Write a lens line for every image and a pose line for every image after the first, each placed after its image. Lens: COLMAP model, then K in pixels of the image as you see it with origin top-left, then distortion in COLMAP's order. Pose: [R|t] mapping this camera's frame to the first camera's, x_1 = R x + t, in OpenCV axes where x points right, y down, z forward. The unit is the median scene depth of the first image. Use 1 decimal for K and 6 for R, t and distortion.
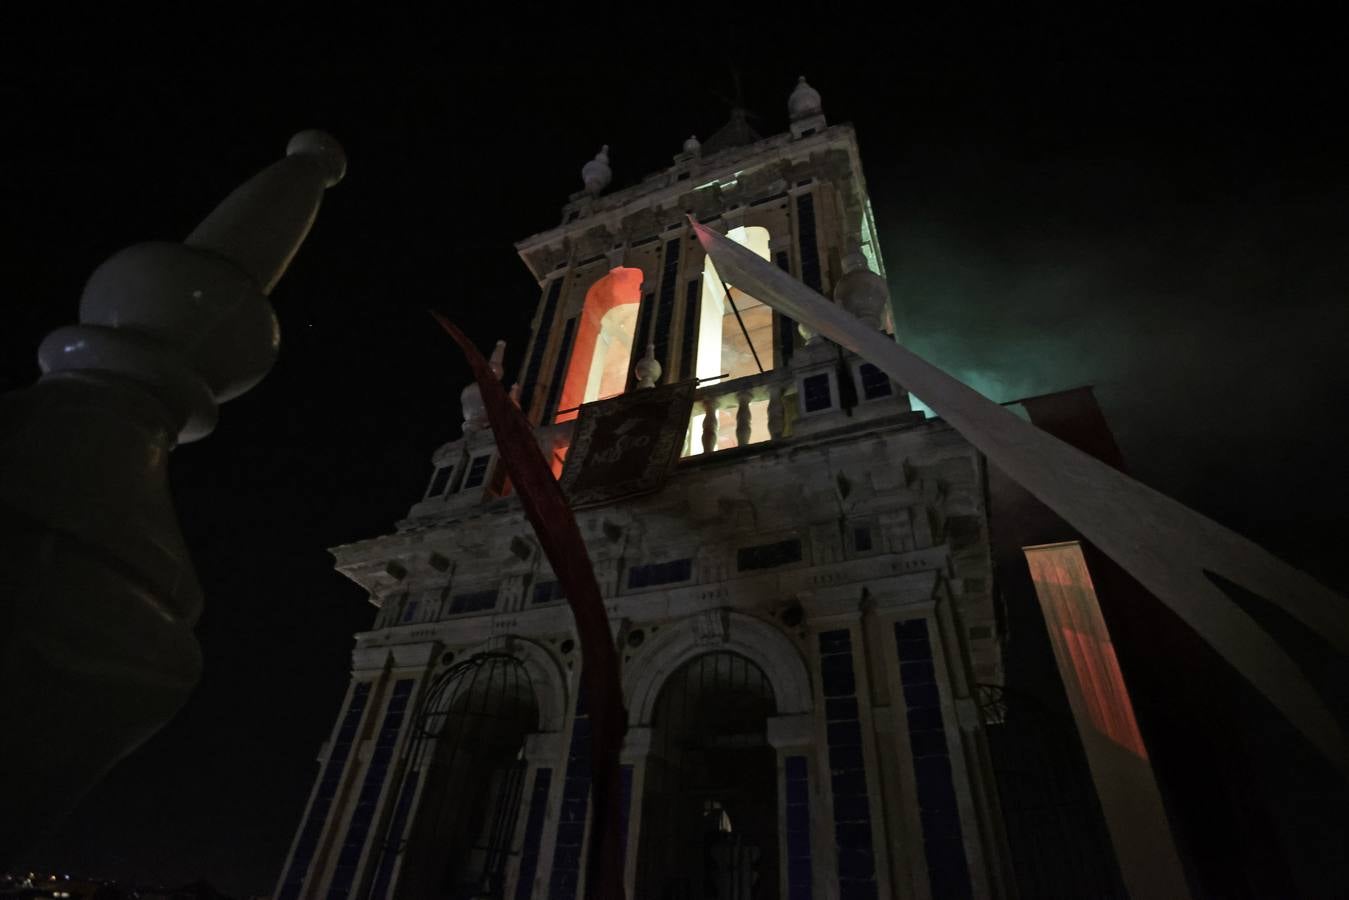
lens RADIAL K [[654.4, 0, 674.5], [0, 654.4, 450.0], [0, 0, 1]] dist [-0.078209, 0.040511]
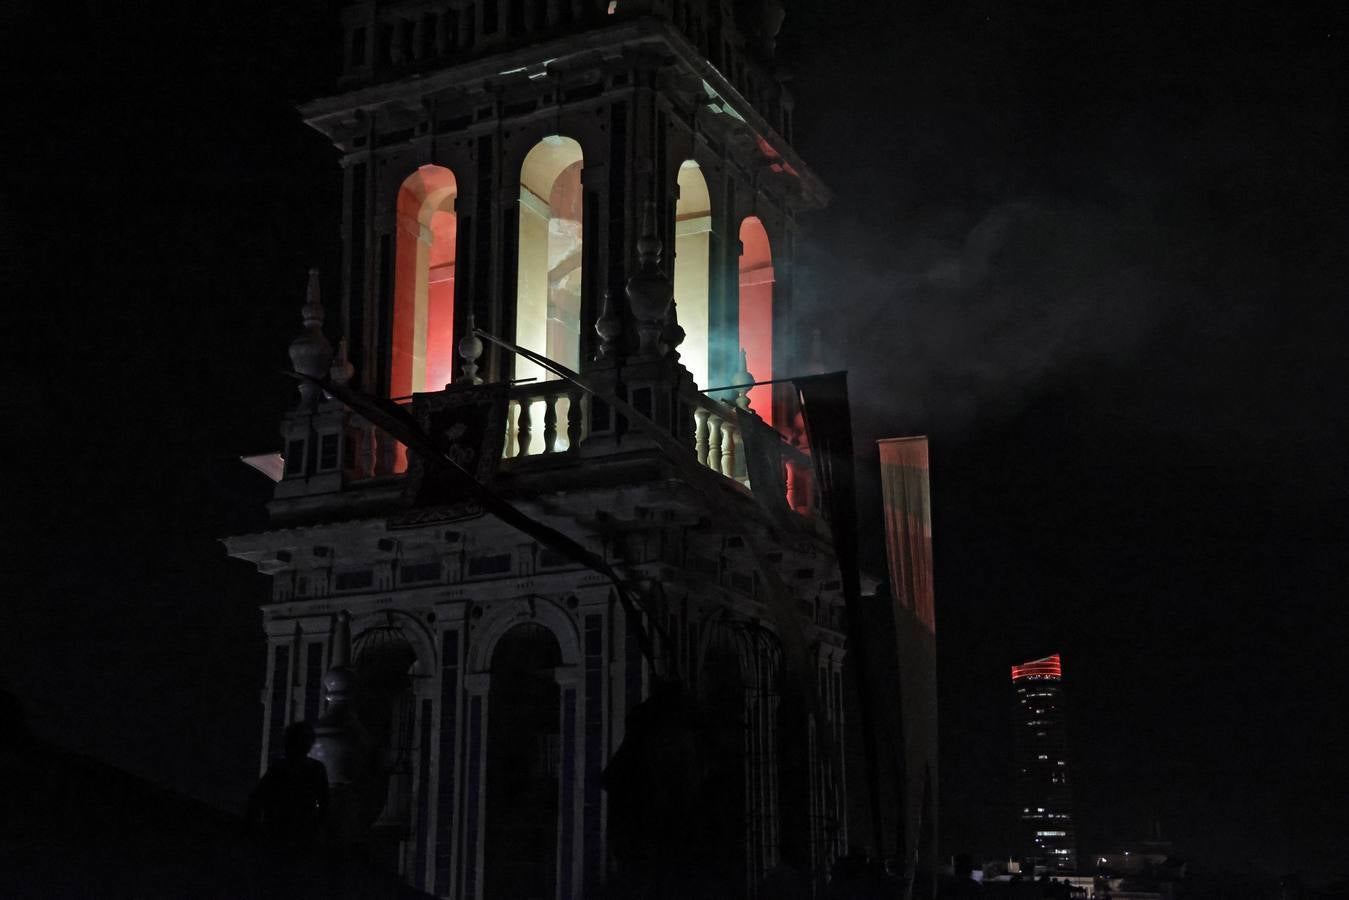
lens RADIAL K [[1709.9, 0, 674.5], [0, 1709.9, 450.0], [0, 0, 1]] dist [0.134896, -0.015806]
pose [[0.996011, -0.080707, -0.038066, 0.472176], [0.089232, 0.903660, 0.418851, -1.366391], [0.000595, -0.420577, 0.907257, -1.980478]]
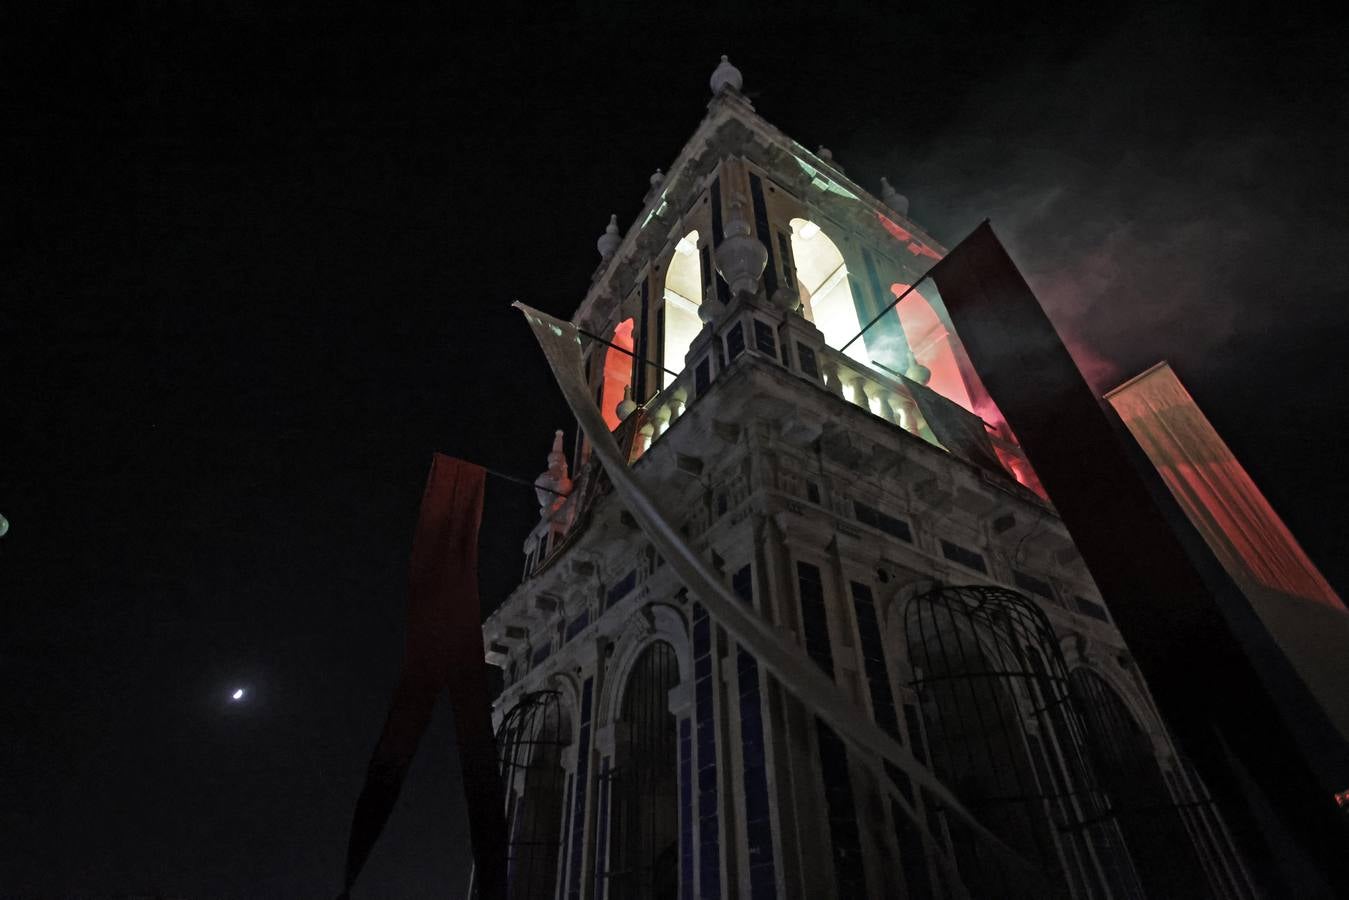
lens RADIAL K [[654.4, 0, 674.5], [0, 654.4, 450.0], [0, 0, 1]] dist [-0.078209, 0.040511]
pose [[0.818131, -0.410020, -0.403170, 0.554210], [0.404488, 0.908688, -0.103322, 0.107907], [0.408719, -0.078547, 0.909274, 0.003413]]
